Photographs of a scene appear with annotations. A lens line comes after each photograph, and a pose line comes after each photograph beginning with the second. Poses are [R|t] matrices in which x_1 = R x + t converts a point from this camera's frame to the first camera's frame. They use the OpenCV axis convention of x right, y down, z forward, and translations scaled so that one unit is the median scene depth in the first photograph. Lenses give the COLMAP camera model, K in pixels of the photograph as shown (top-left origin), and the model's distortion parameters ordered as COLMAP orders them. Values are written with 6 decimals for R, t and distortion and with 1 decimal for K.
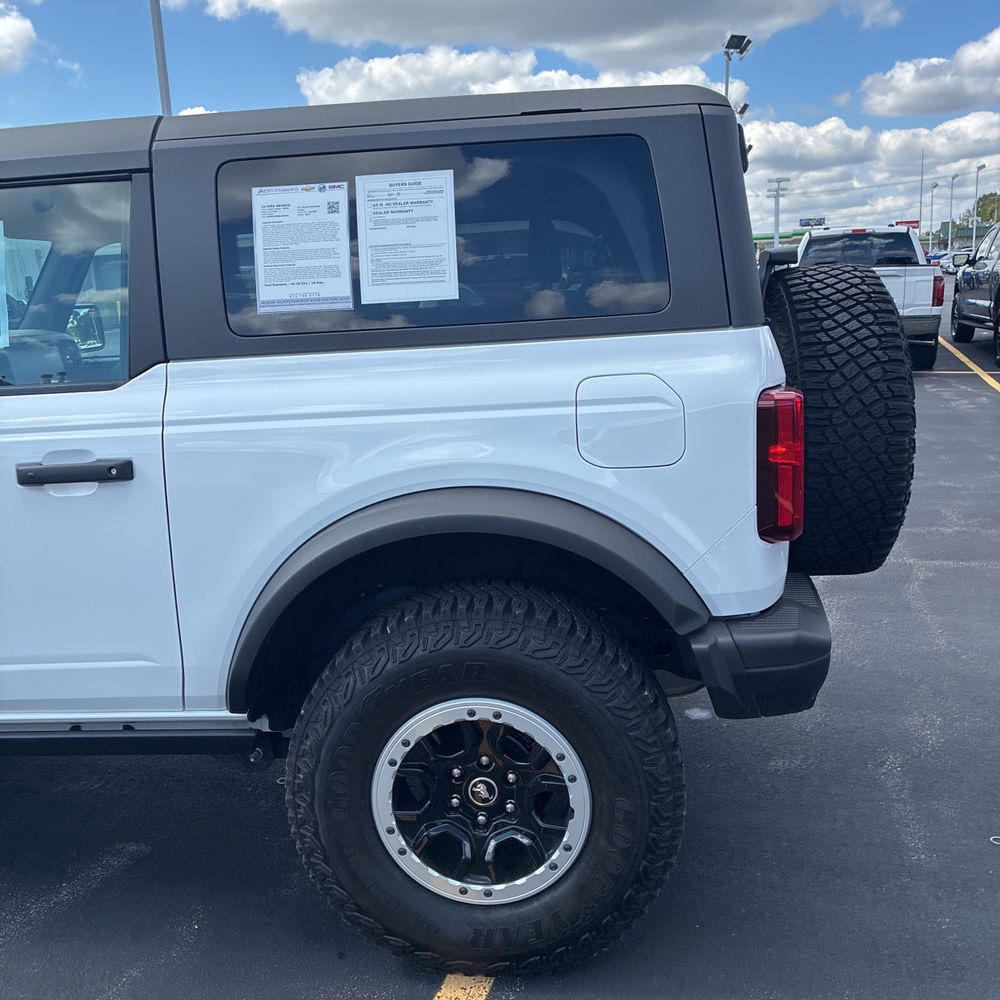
lens RADIAL K [[1014.5, 0, 466.7], [0, 1014.5, 493.3], [0, 0, 1]] dist [0.020585, 0.000000]
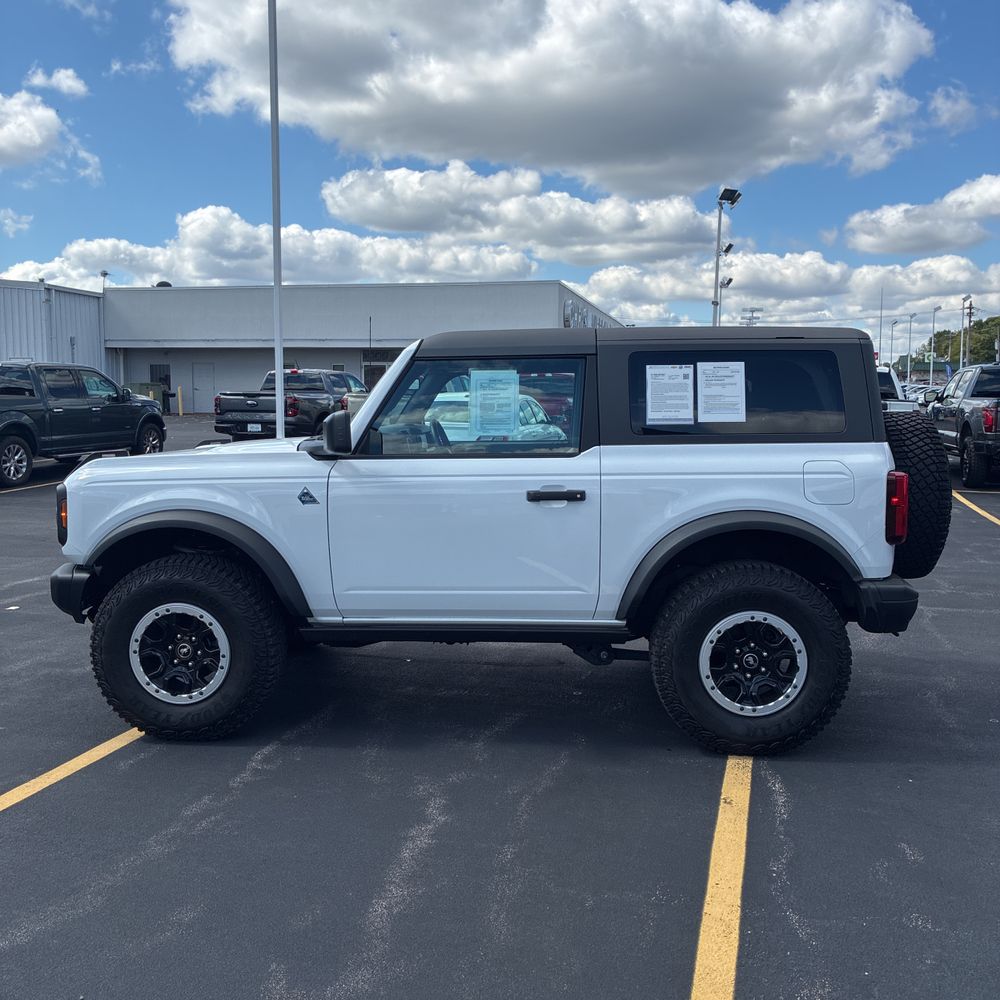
lens RADIAL K [[1014.5, 0, 486.2], [0, 1014.5, 484.2], [0, 0, 1]] dist [0.020585, 0.000000]
pose [[0.997743, 0.046942, 0.048019, -0.629128], [-0.041369, 0.992948, -0.111102, 0.190419], [-0.052896, 0.108865, 0.992648, -1.035845]]
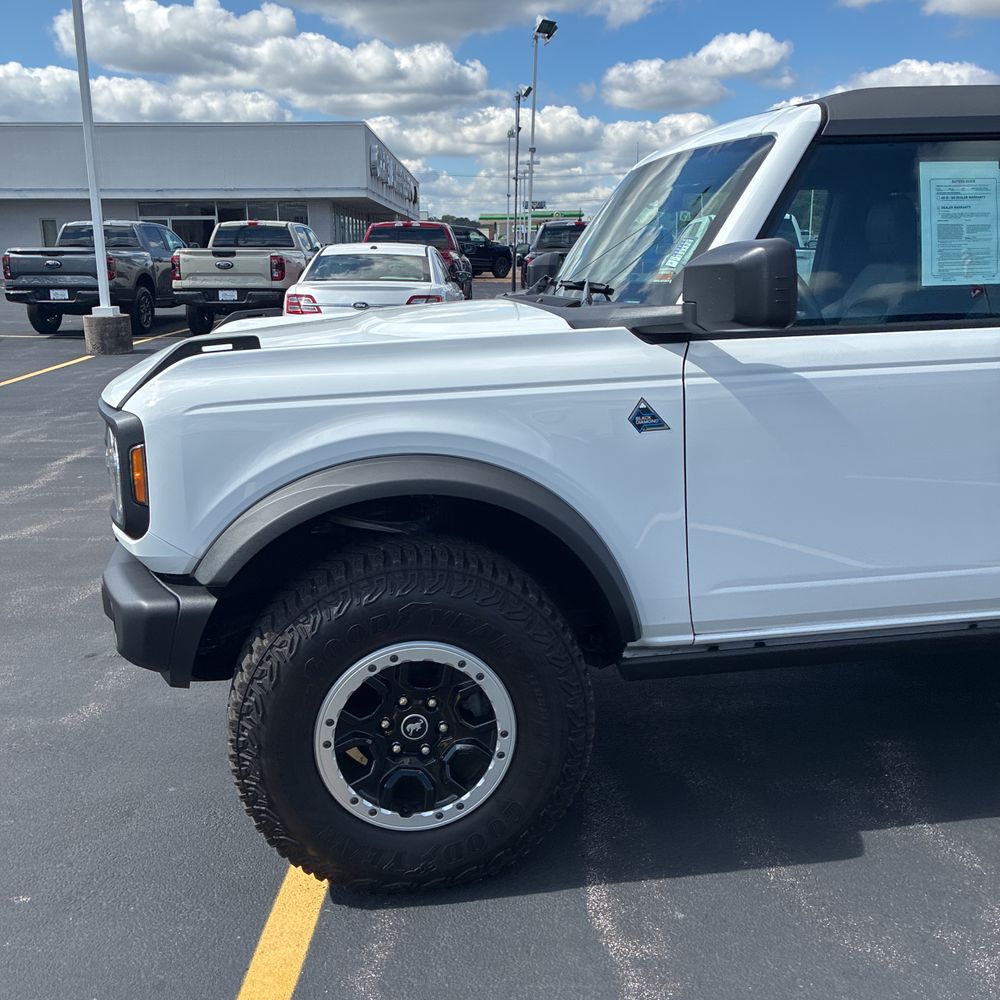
lens RADIAL K [[1014.5, 0, 487.0], [0, 1014.5, 489.7], [0, 0, 1]] dist [0.020585, 0.000000]
pose [[0.962182, -0.023825, 0.271362, -1.351307], [0.017698, 0.999531, 0.025007, 0.046566], [-0.271830, -0.019259, 0.962153, 0.076703]]
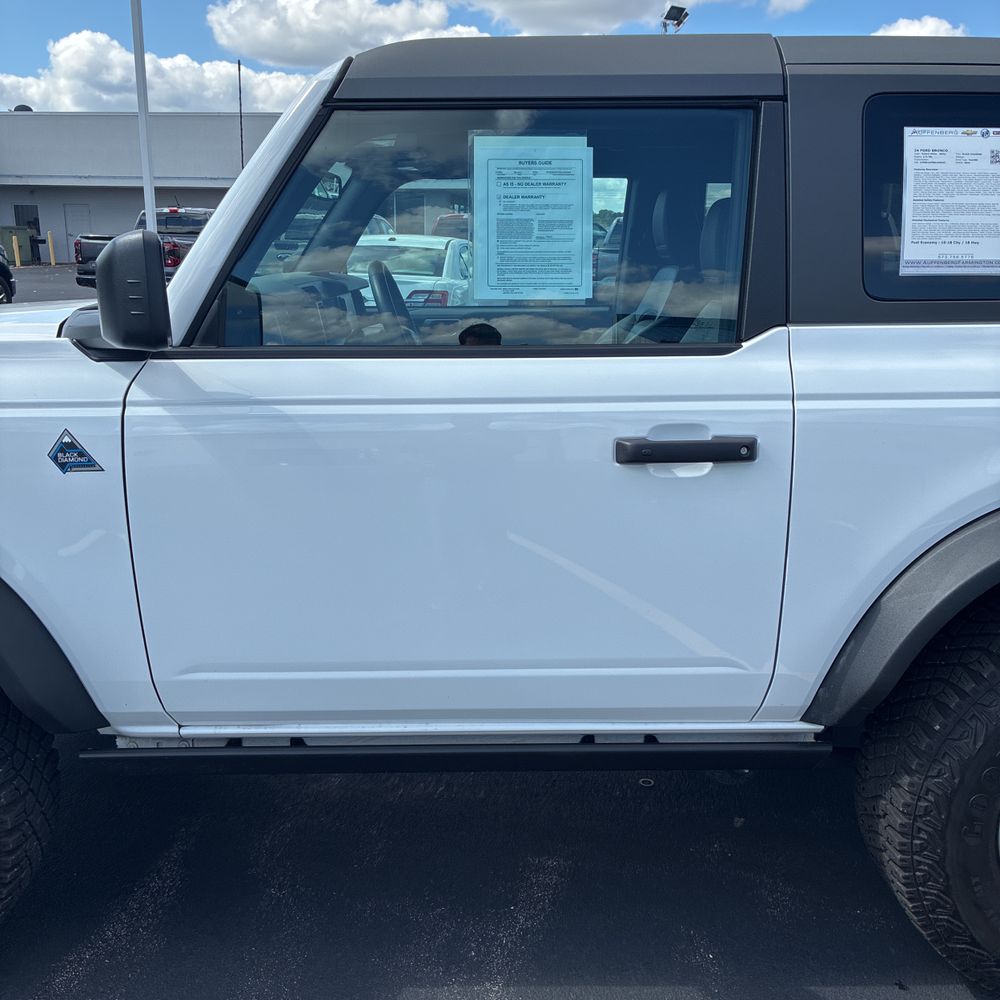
lens RADIAL K [[1014.5, 0, 483.4], [0, 1014.5, 501.4], [0, 0, 1]] dist [0.020585, 0.000000]
pose [[0.989696, 0.026119, 0.140781, -0.675905], [-0.032371, 0.998580, 0.042303, -0.007936], [-0.139476, -0.046425, 0.989137, 0.176486]]
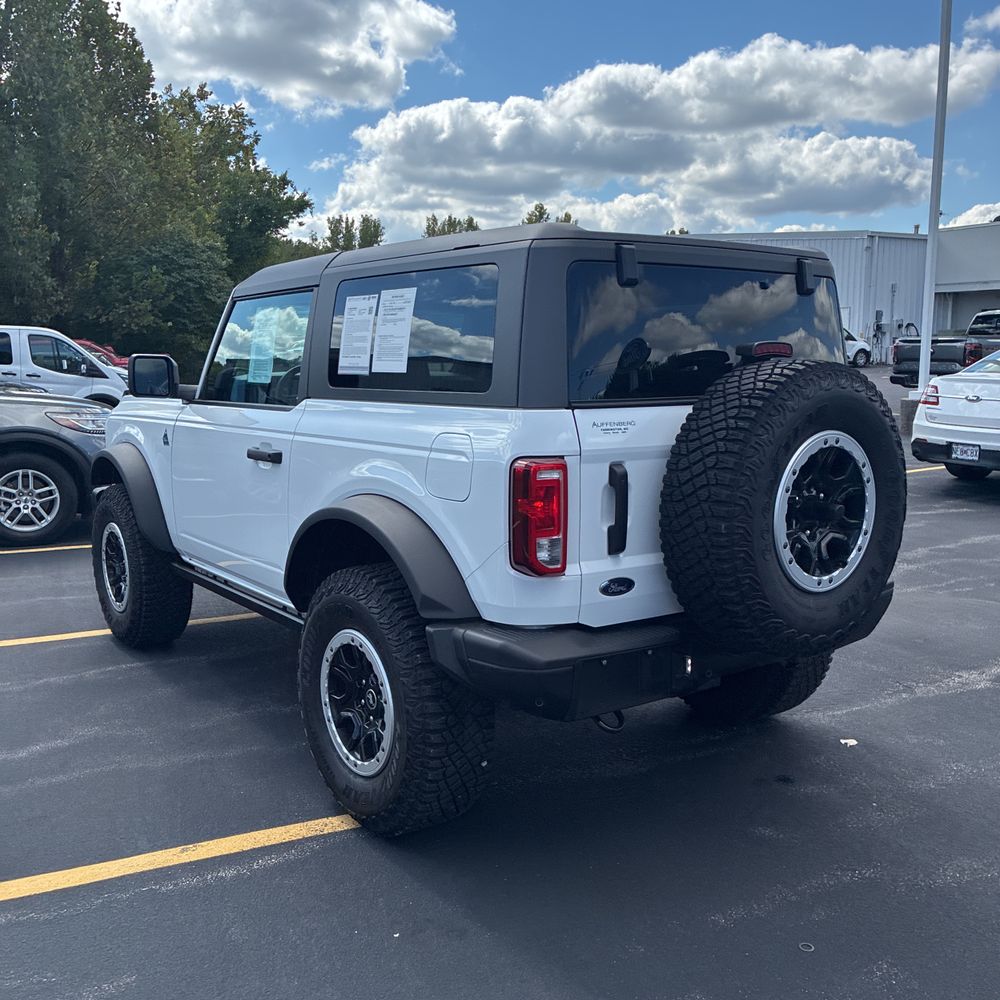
lens RADIAL K [[1014.5, 0, 487.4], [0, 1014.5, 500.2], [0, 0, 1]] dist [0.020585, 0.000000]
pose [[0.673408, 0.155634, -0.722703, 1.165928], [-0.171888, 0.983760, 0.051688, -0.102043], [0.719010, 0.089417, 0.689224, 0.066917]]
